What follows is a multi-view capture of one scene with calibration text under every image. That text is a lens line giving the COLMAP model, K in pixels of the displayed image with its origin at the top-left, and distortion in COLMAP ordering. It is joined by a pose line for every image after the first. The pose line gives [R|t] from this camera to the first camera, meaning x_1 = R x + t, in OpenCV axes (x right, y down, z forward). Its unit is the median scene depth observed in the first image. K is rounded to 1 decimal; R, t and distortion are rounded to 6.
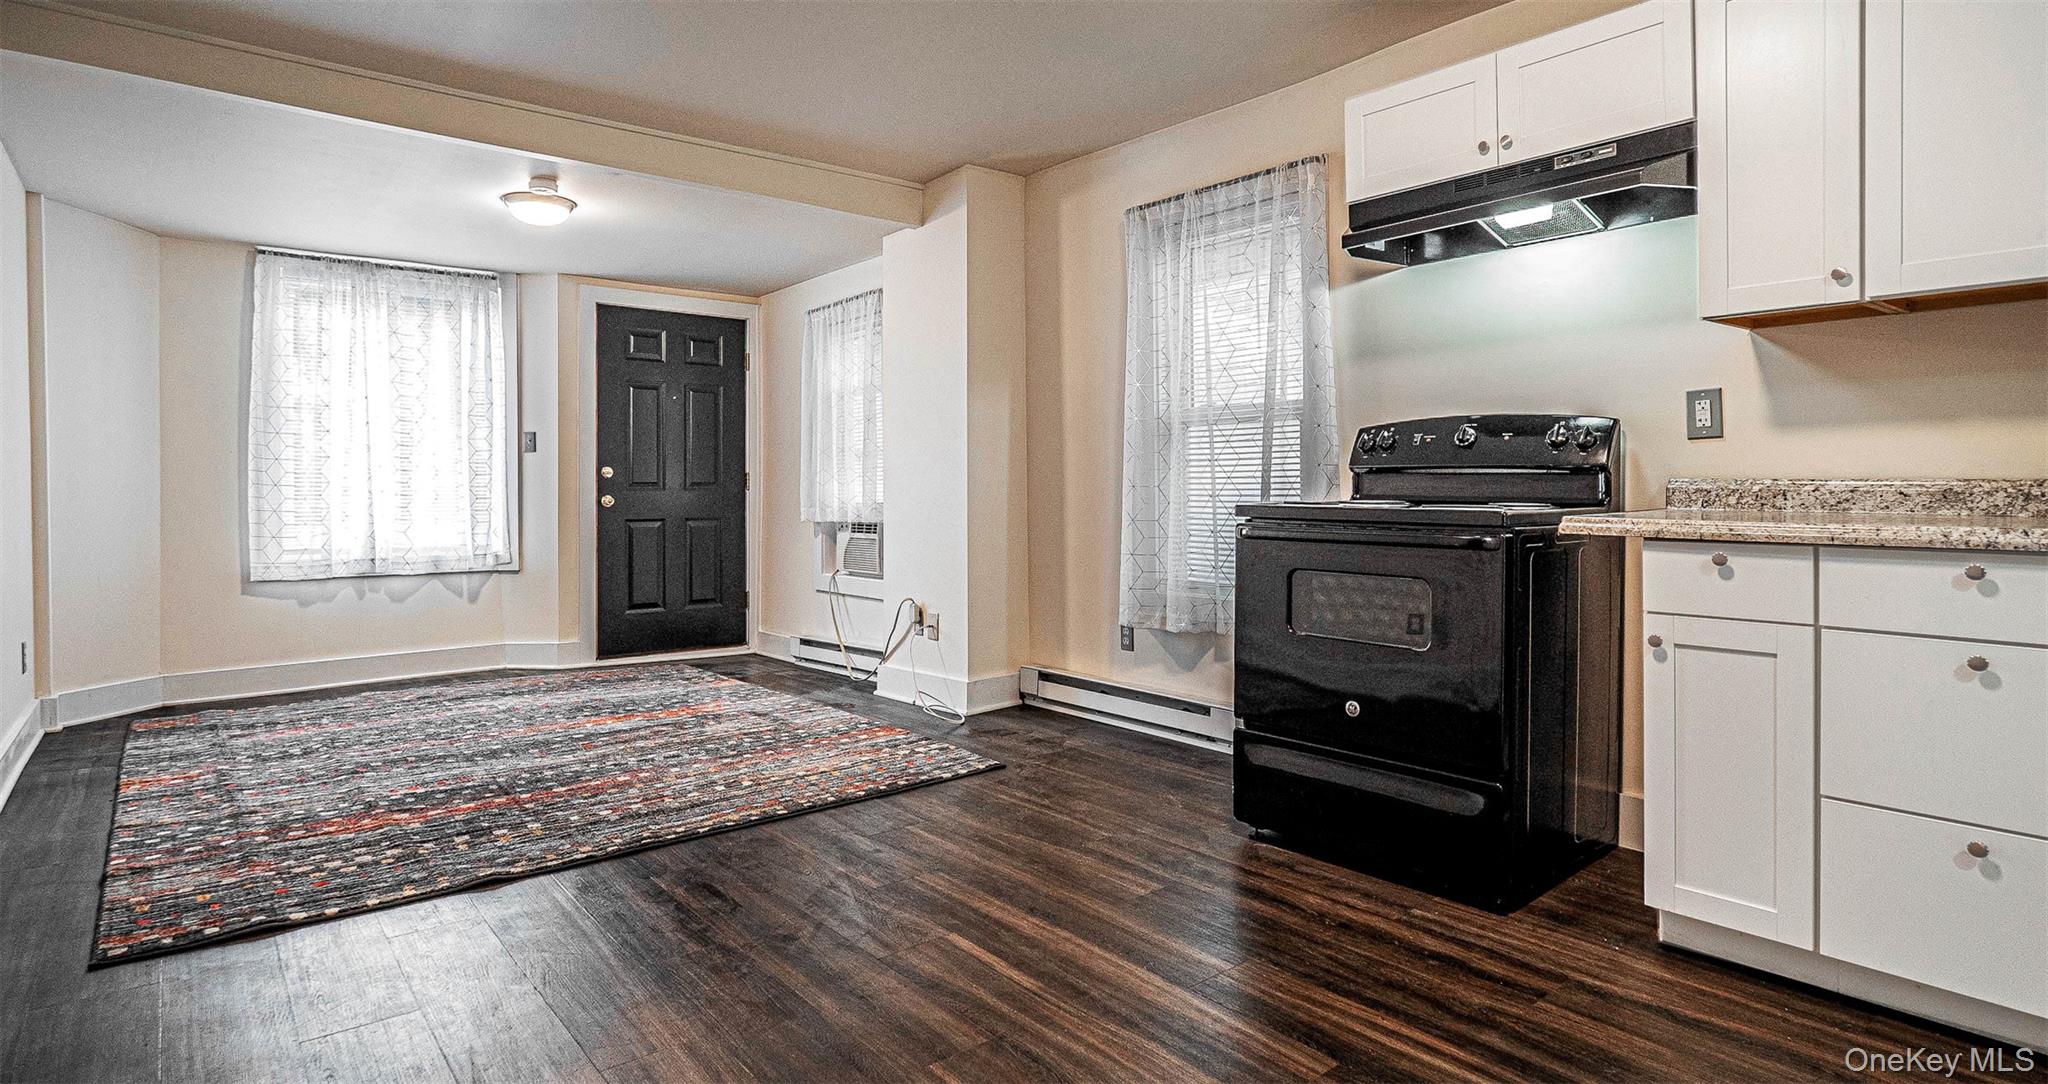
lens RADIAL K [[1141.8, 0, 976.9], [0, 1141.8, 480.4], [0, 0, 1]] dist [0.007063, 0.002262]
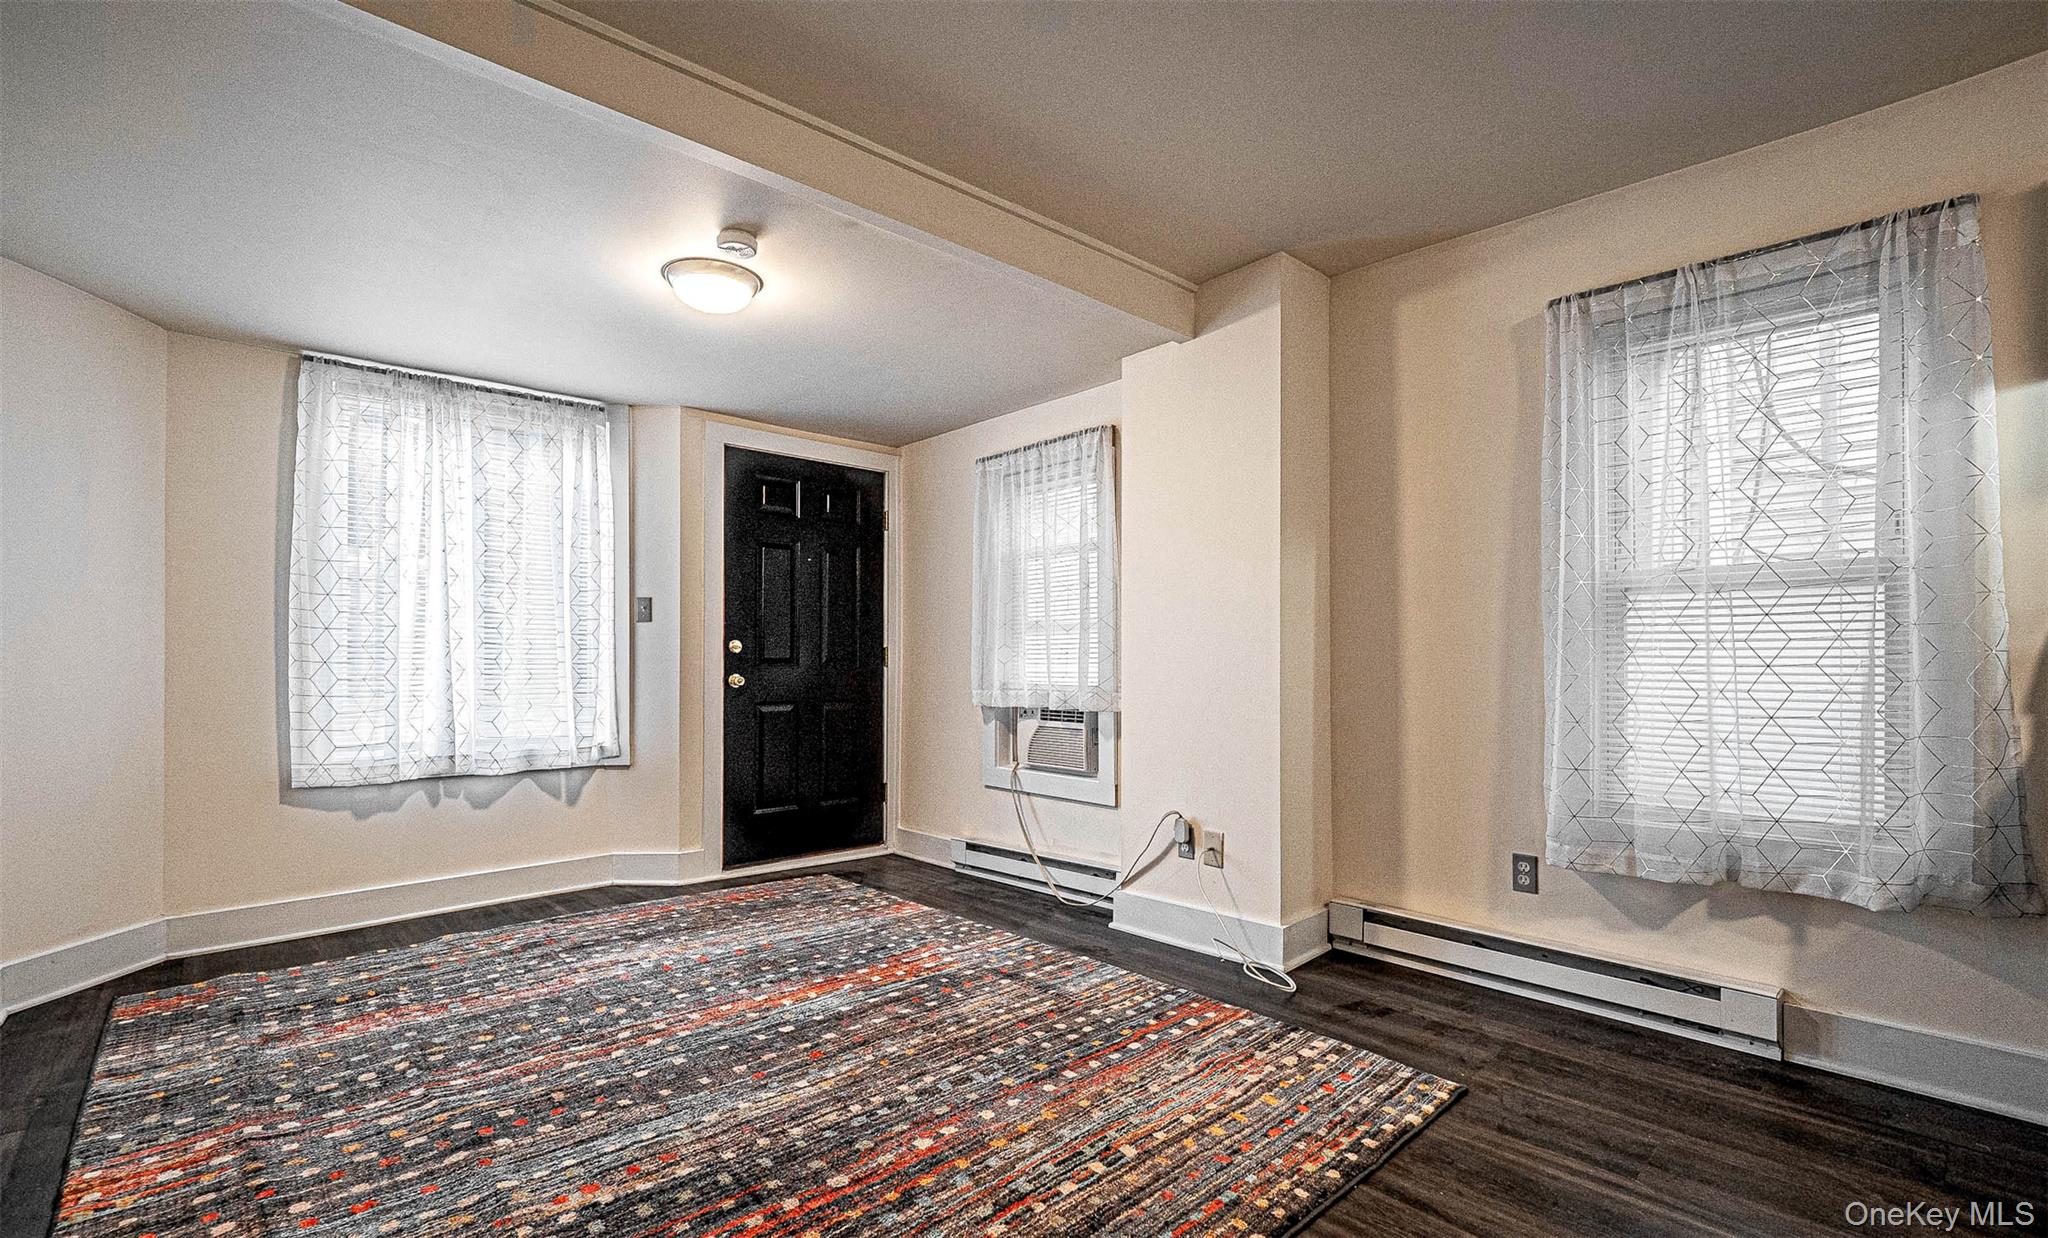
lens RADIAL K [[912.8, 0, 967.5], [0, 912.8, 647.2], [0, 0, 1]] dist [-0.004540, -0.001042]
pose [[0.996413, 0.006366, 0.084384, -0.231347], [-0.006323, 0.999980, -0.000771, -0.007846], [-0.084387, 0.000235, 0.996433, 0.350811]]
